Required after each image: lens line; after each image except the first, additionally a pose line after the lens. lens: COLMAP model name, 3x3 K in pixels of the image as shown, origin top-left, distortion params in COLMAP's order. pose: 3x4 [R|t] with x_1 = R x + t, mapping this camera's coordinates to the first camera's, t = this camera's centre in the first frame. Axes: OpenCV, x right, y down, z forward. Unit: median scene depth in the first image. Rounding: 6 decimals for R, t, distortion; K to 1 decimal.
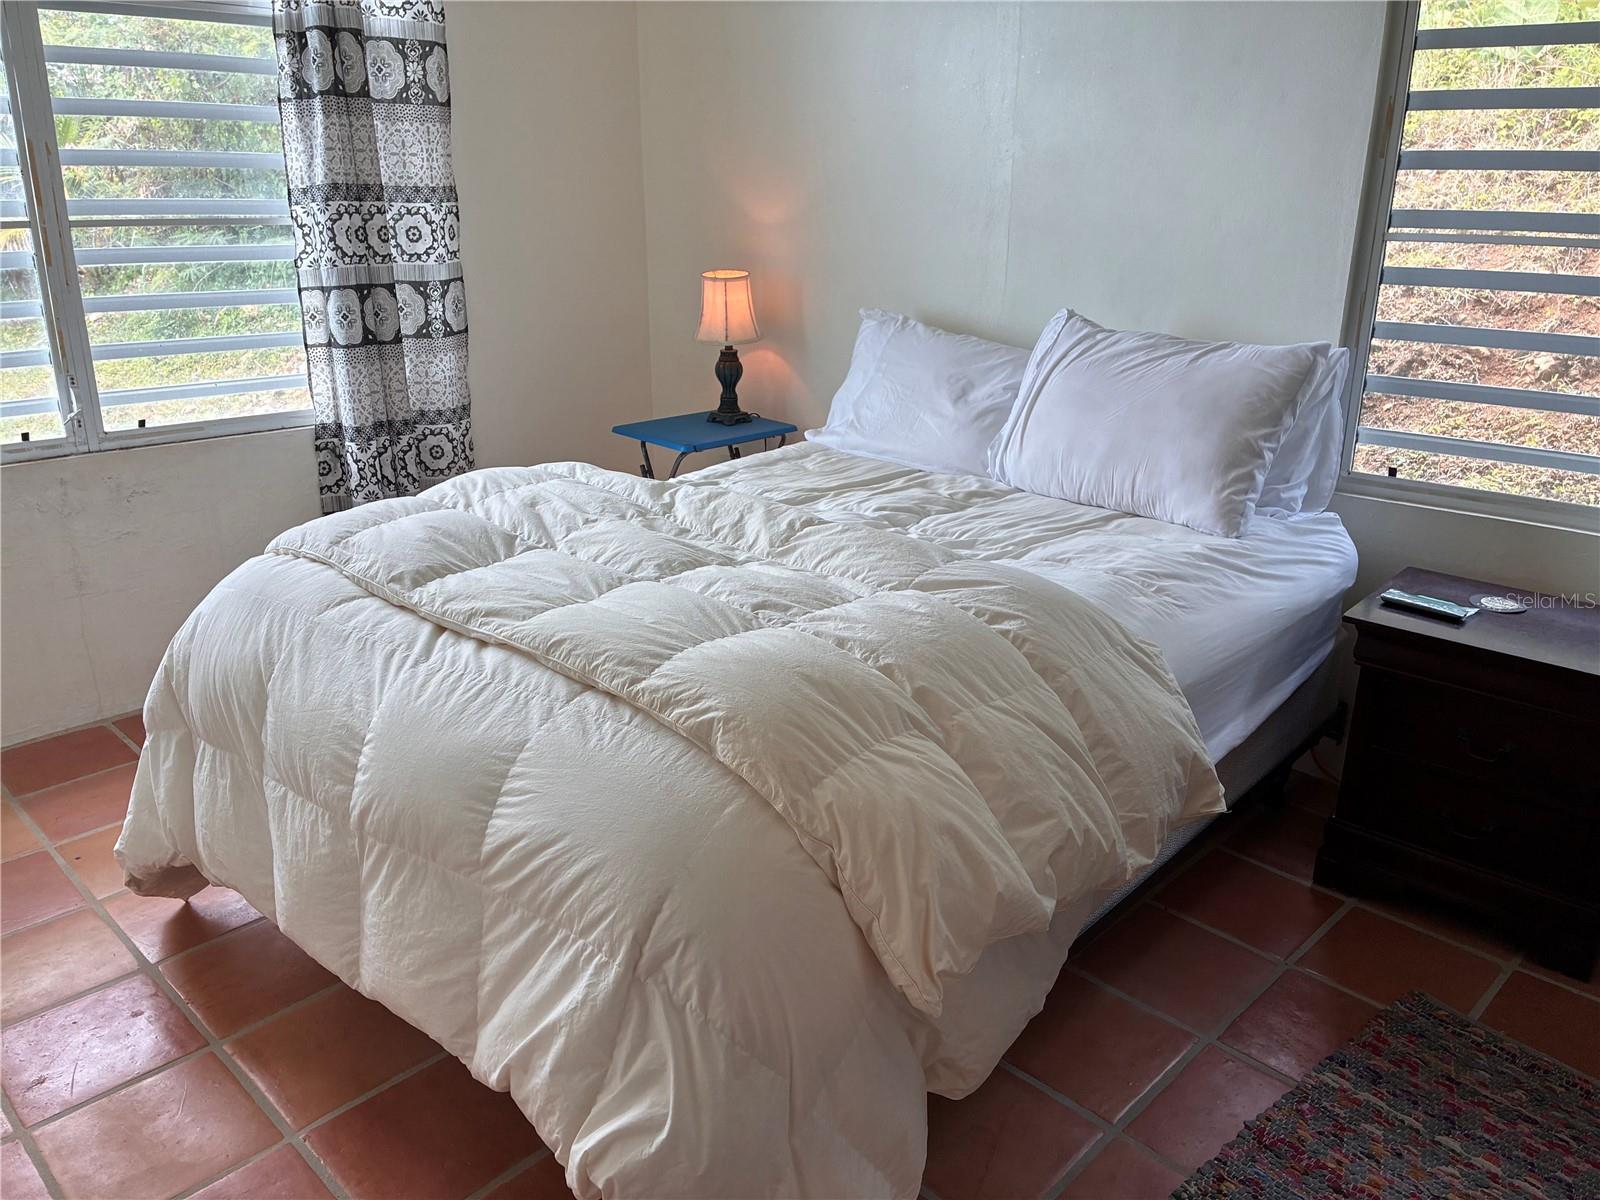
lens RADIAL K [[1239.1, 0, 800.0], [0, 1239.1, 600.0], [0, 0, 1]] dist [0.021086, -0.000270]
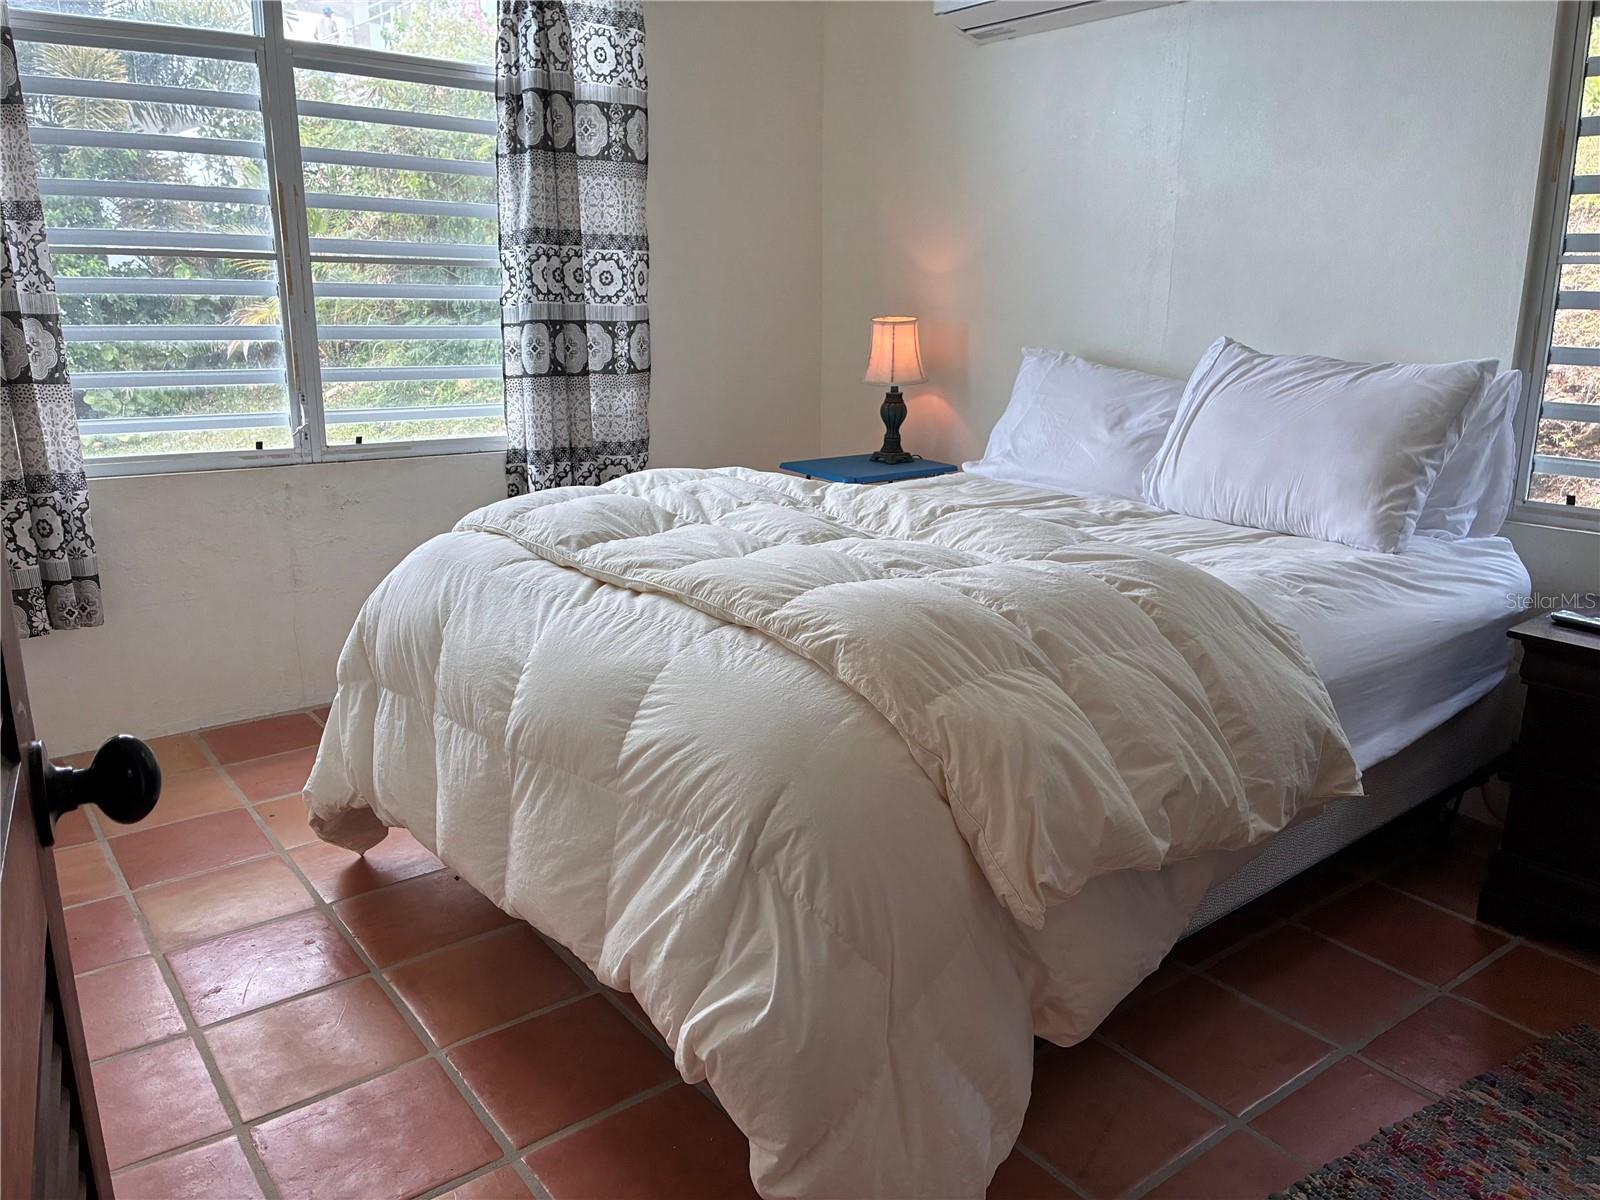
lens RADIAL K [[1243.4, 0, 800.0], [0, 1243.4, 600.0], [0, 0, 1]] dist [0.035295, -0.061145]
pose [[0.989114, 0.037403, -0.142317, 0.036194], [-0.049143, 0.995592, -0.079890, 0.108975], [0.138702, 0.086014, 0.986592, -0.040302]]
